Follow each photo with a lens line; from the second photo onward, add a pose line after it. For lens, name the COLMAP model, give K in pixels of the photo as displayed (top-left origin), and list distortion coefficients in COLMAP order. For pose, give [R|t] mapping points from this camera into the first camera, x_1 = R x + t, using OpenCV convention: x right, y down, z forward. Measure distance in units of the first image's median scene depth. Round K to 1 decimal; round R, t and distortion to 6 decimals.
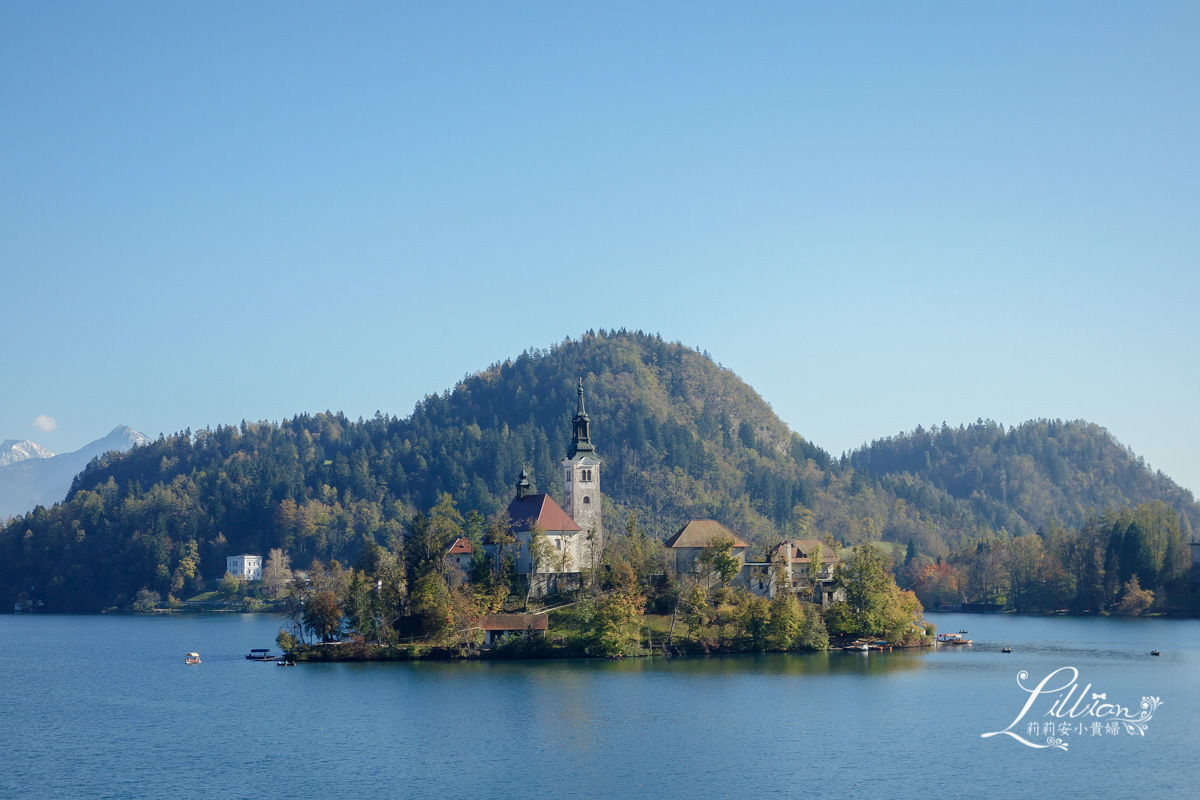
lens RADIAL K [[2366.6, 0, 601.9], [0, 2366.6, 398.5], [0, 0, 1]] dist [0.049578, 0.000000]
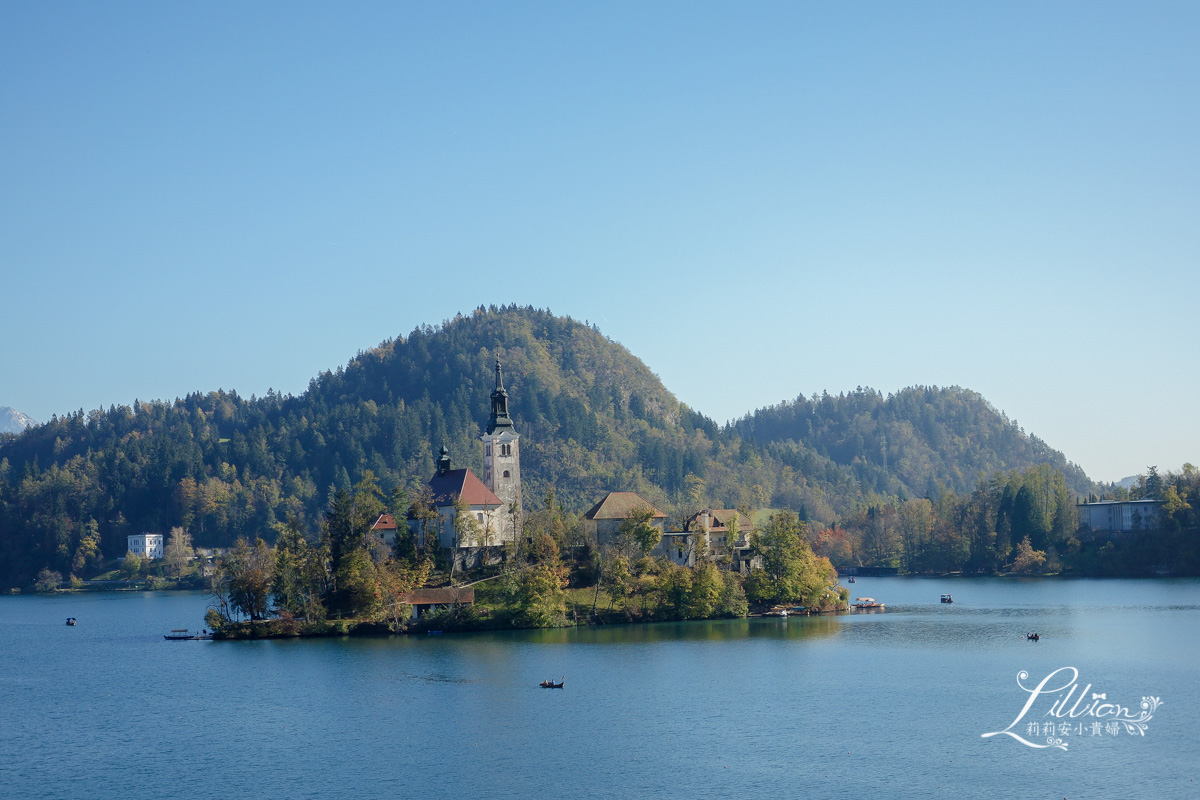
lens RADIAL K [[2319.8, 0, 602.8], [0, 2319.8, 402.3], [0, 0, 1]] dist [0.026862, 0.000000]
pose [[0.998391, -0.016754, 0.054171, -0.008634], [0.016028, 0.999776, 0.013802, -0.000426], [-0.054390, -0.012912, 0.998436, 0.002803]]
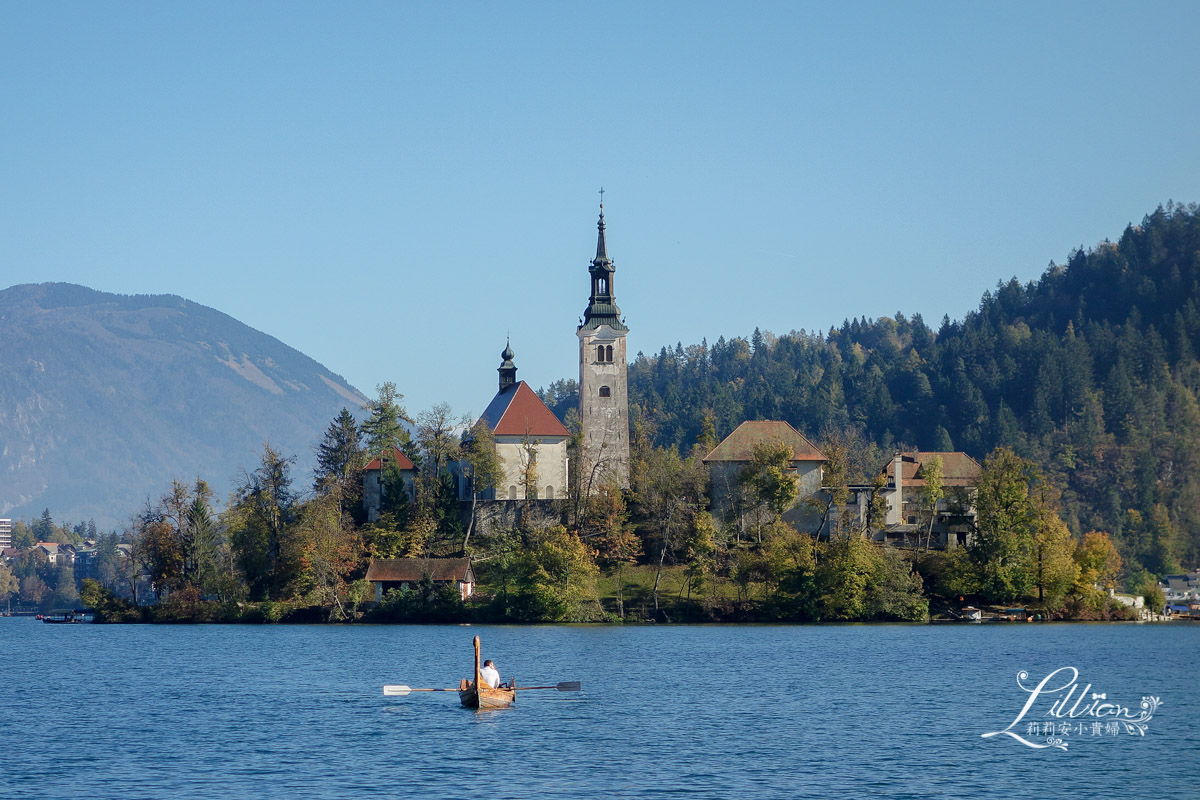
lens RADIAL K [[3881.8, 0, 594.9], [0, 3881.8, 400.5], [0, 0, 1]] dist [0.135274, 0.000000]
pose [[0.956663, -0.007389, -0.291104, 0.139418], [0.012914, 0.999771, 0.017064, 0.012578], [0.290911, -0.020084, 0.956539, -0.008828]]
